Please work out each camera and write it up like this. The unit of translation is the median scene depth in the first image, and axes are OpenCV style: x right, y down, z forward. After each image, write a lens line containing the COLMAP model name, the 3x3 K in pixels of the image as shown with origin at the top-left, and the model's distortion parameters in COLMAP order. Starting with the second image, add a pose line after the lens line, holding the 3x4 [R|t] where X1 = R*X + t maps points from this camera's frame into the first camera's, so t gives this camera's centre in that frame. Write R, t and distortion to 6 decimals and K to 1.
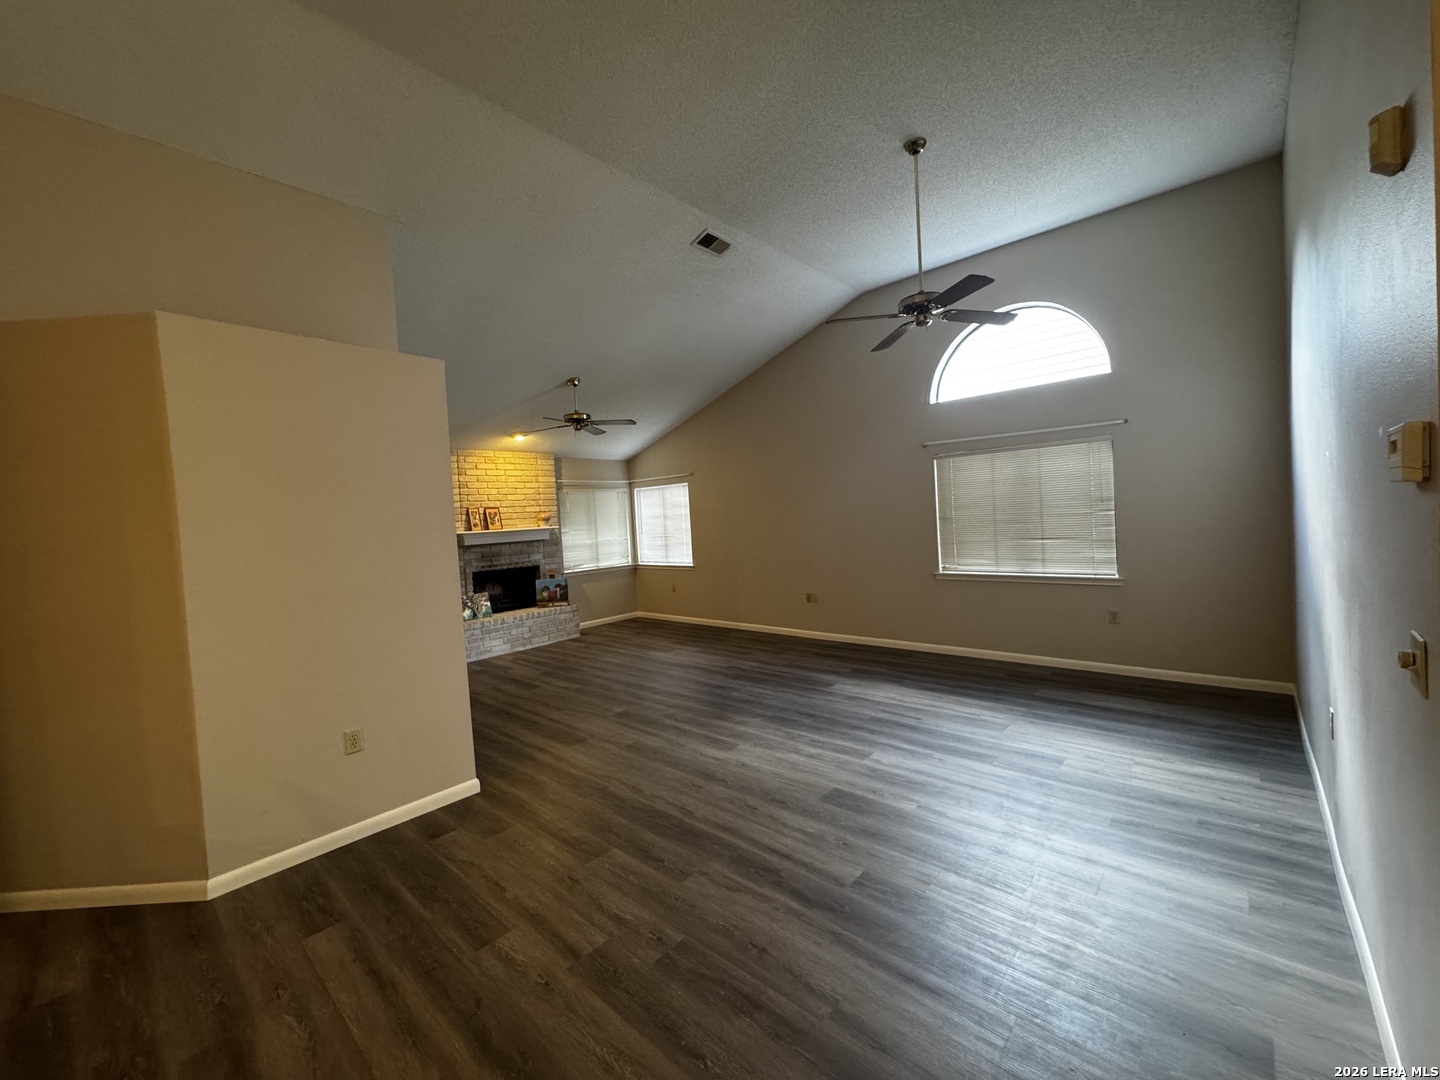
lens RADIAL K [[572.0, 0, 721.2], [0, 572.0, 537.8], [0, 0, 1]] dist [-0.001012, -0.000065]
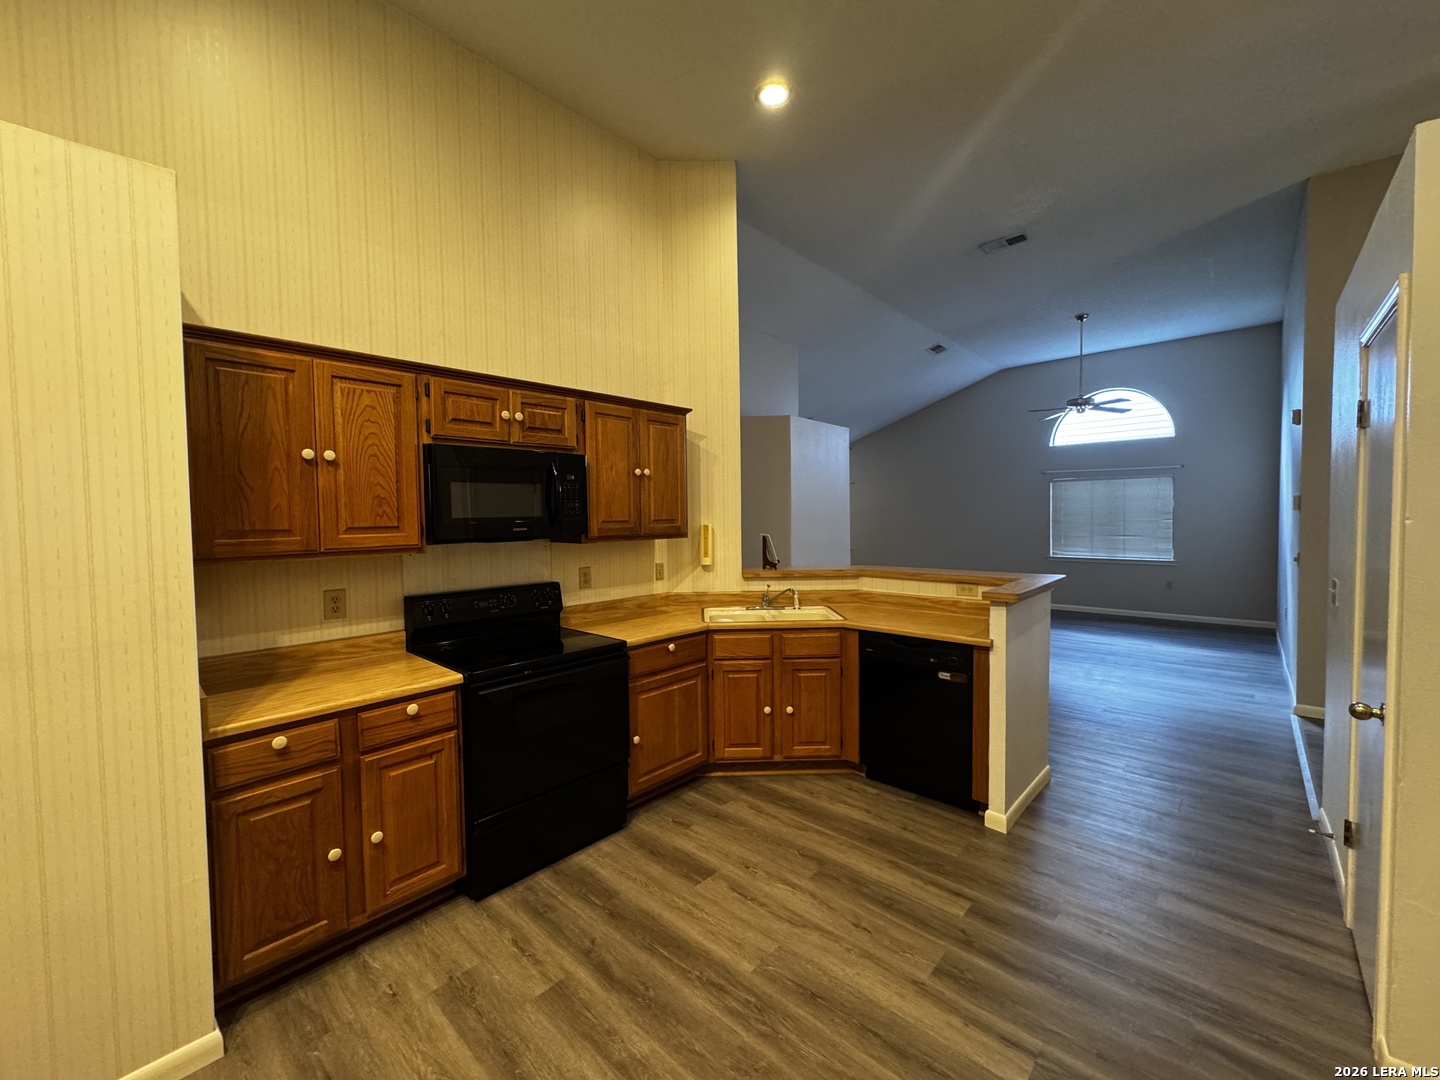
lens RADIAL K [[572.0, 0, 716.3], [0, 572.0, 534.6], [0, 0, 1]] dist [-0.001012, -0.000065]
pose [[0.999018, 0.043728, -0.007128, -0.399811], [-0.043717, 0.999042, 0.001740, 0.031672], [0.007197, -0.001426, 0.999973, -0.429115]]
